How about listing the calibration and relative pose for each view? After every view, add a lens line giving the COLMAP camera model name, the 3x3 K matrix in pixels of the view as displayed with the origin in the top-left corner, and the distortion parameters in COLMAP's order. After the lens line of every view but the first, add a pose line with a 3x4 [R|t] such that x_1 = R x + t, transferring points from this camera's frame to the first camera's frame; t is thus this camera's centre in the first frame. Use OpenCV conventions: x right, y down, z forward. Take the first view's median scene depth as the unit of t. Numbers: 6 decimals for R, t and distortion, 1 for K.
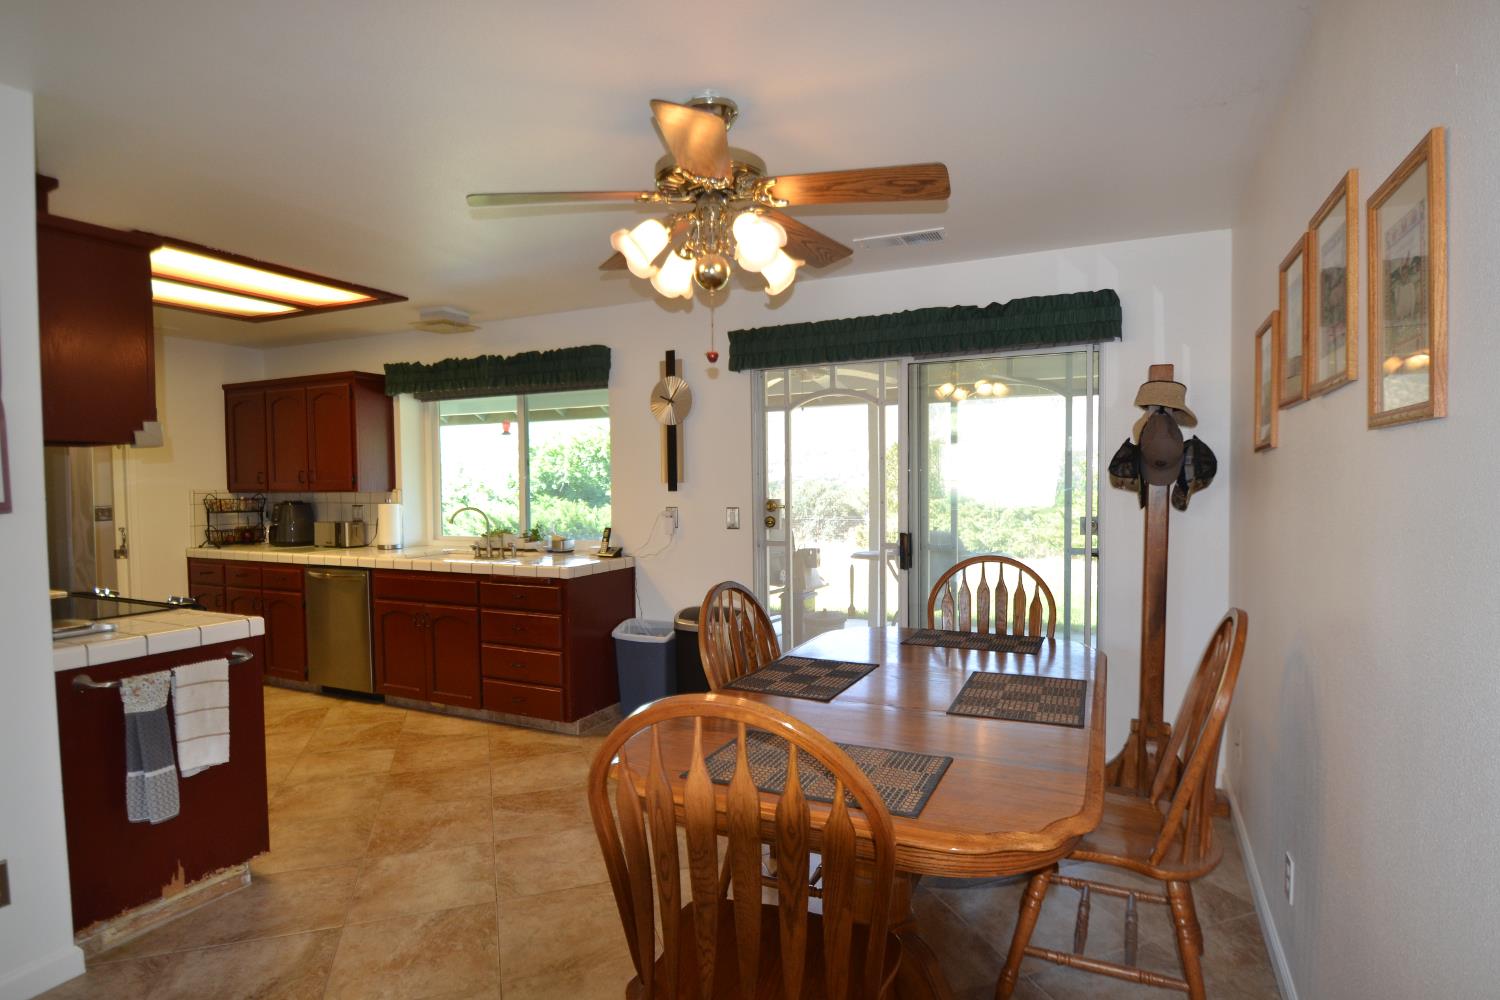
lens RADIAL K [[788.6, 0, 759.6], [0, 788.6, 505.4], [0, 0, 1]] dist [-0.011610, -0.007570]
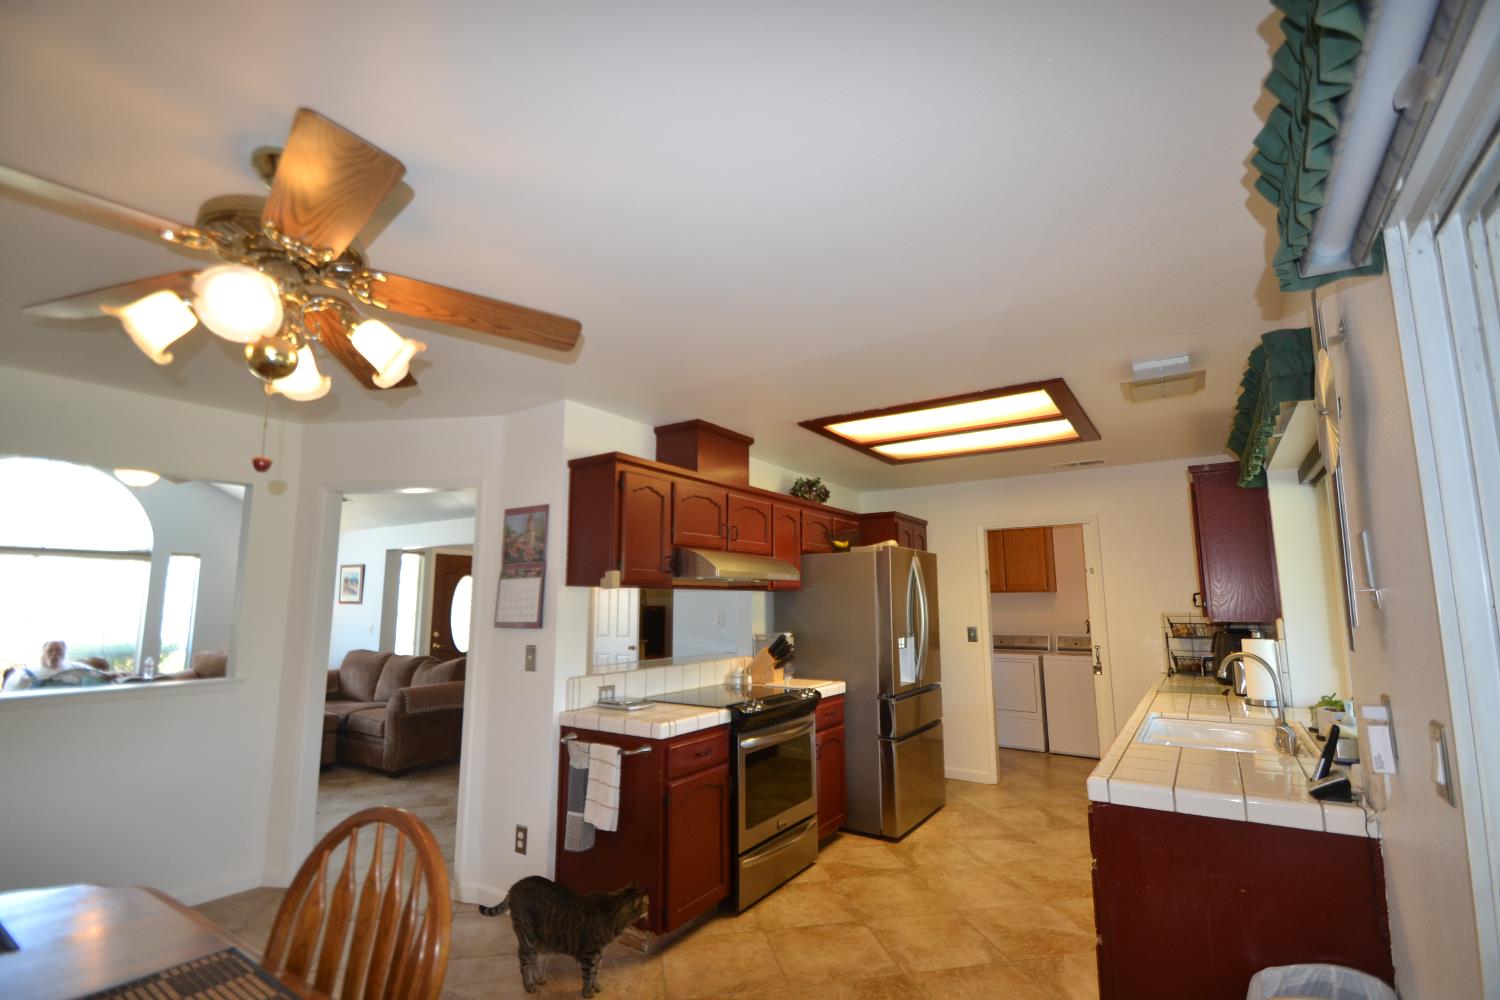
lens RADIAL K [[671.5, 0, 749.0], [0, 671.5, 505.3], [0, 0, 1]] dist [0.013834, -0.015734]
pose [[-0.150689, -0.130230, -0.979966, 0.284498], [-0.025487, 0.991467, -0.127840, -0.044820], [0.988253, 0.005712, -0.152723, 0.885954]]
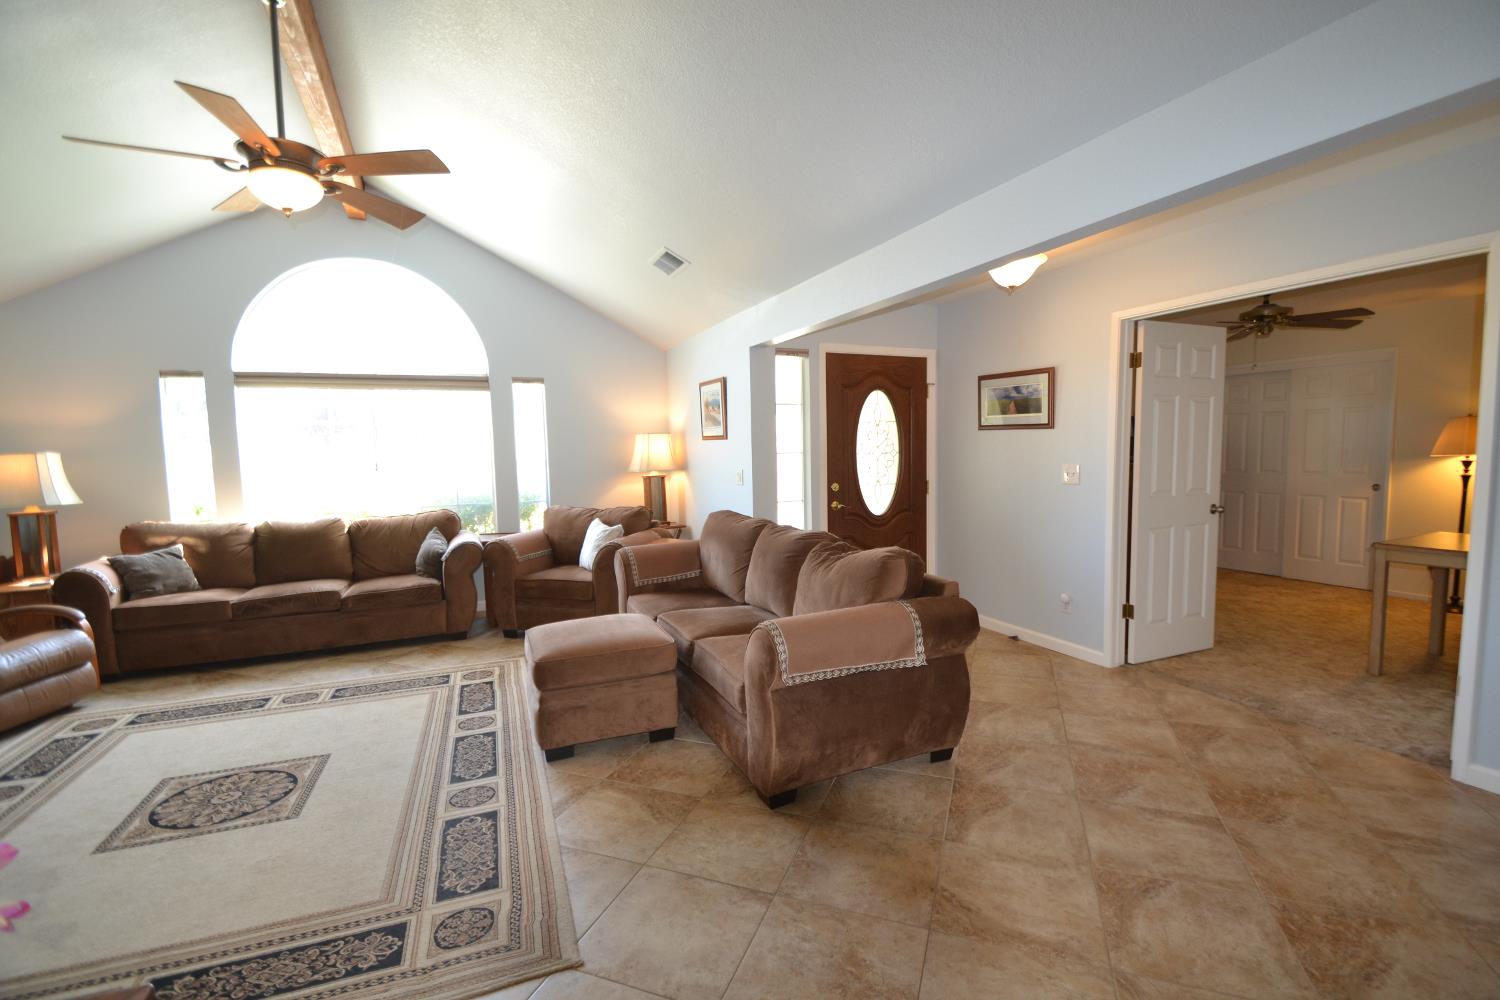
lens RADIAL K [[671.5, 0, 747.9], [0, 671.5, 510.4], [0, 0, 1]] dist [0.013834, -0.015734]
pose [[-0.650494, 0.093670, -0.753714, -0.589935], [0.005673, 0.992937, 0.118504, 0.002095], [0.759491, 0.072811, -0.646431, 0.314318]]
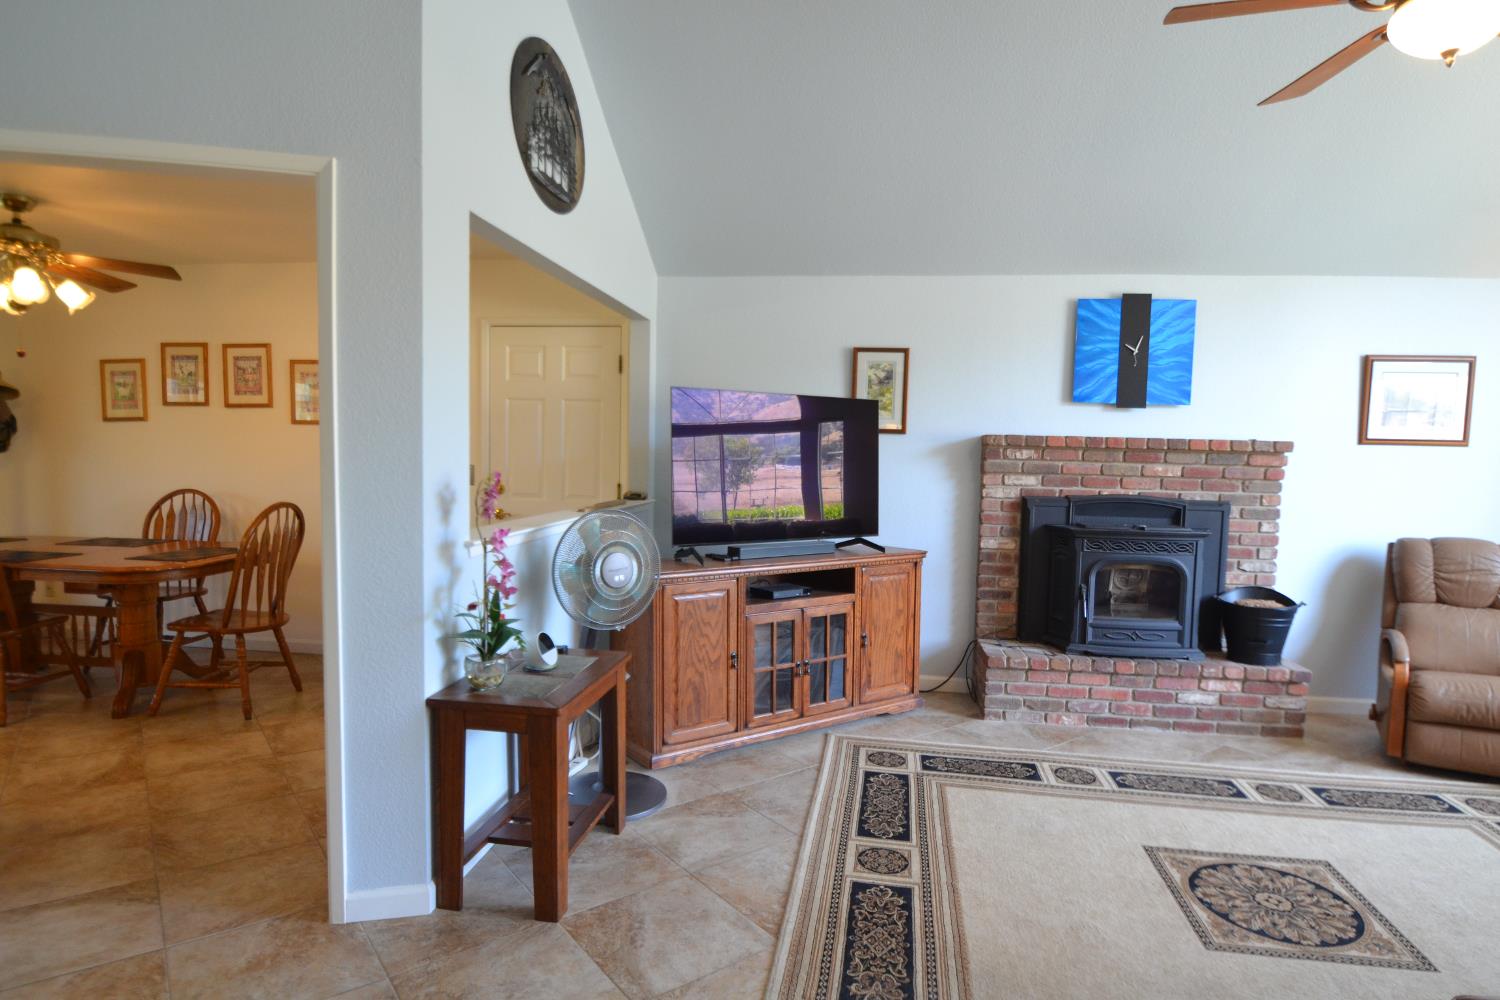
lens RADIAL K [[837.3, 0, 751.8], [0, 837.3, 511.8], [0, 0, 1]] dist [-0.015628, -0.008476]
pose [[-0.307086, -0.068346, 0.949224, -1.206623], [0.012064, 0.997058, 0.075693, 0.014492], [-0.951605, 0.034696, -0.305358, 0.058925]]
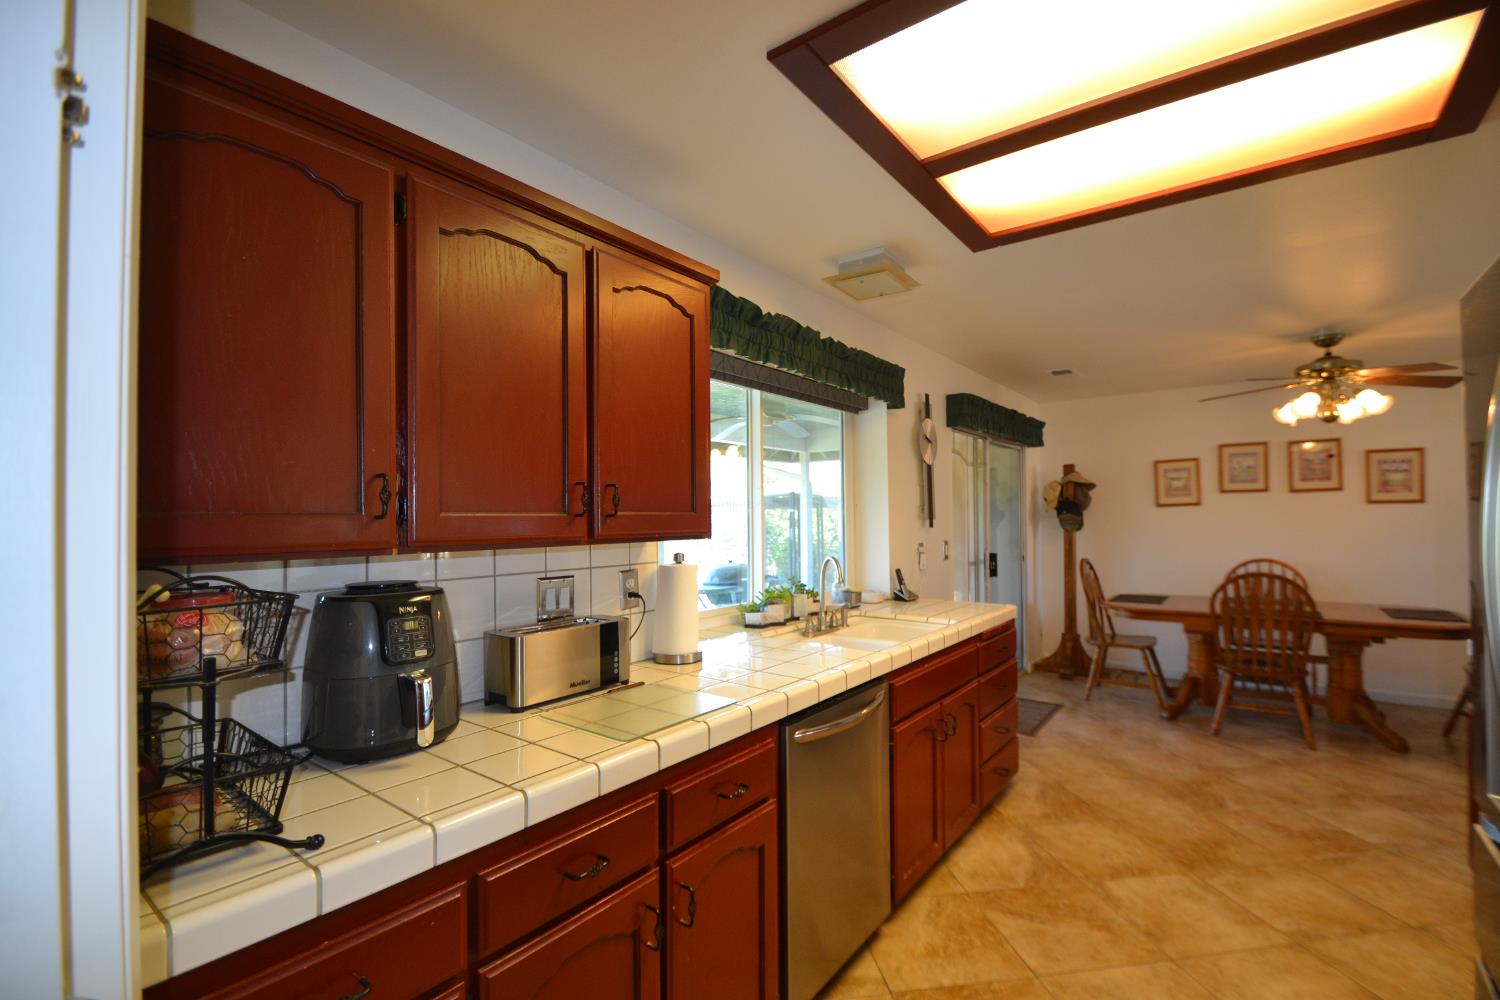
lens RADIAL K [[671.5, 0, 750.6], [0, 671.5, 506.5], [0, 0, 1]] dist [0.013834, -0.015734]
pose [[0.204436, 0.023583, 0.978596, -1.184682], [0.037666, 0.998780, -0.031938, -0.031313], [-0.978155, 0.043389, 0.203298, 1.209896]]
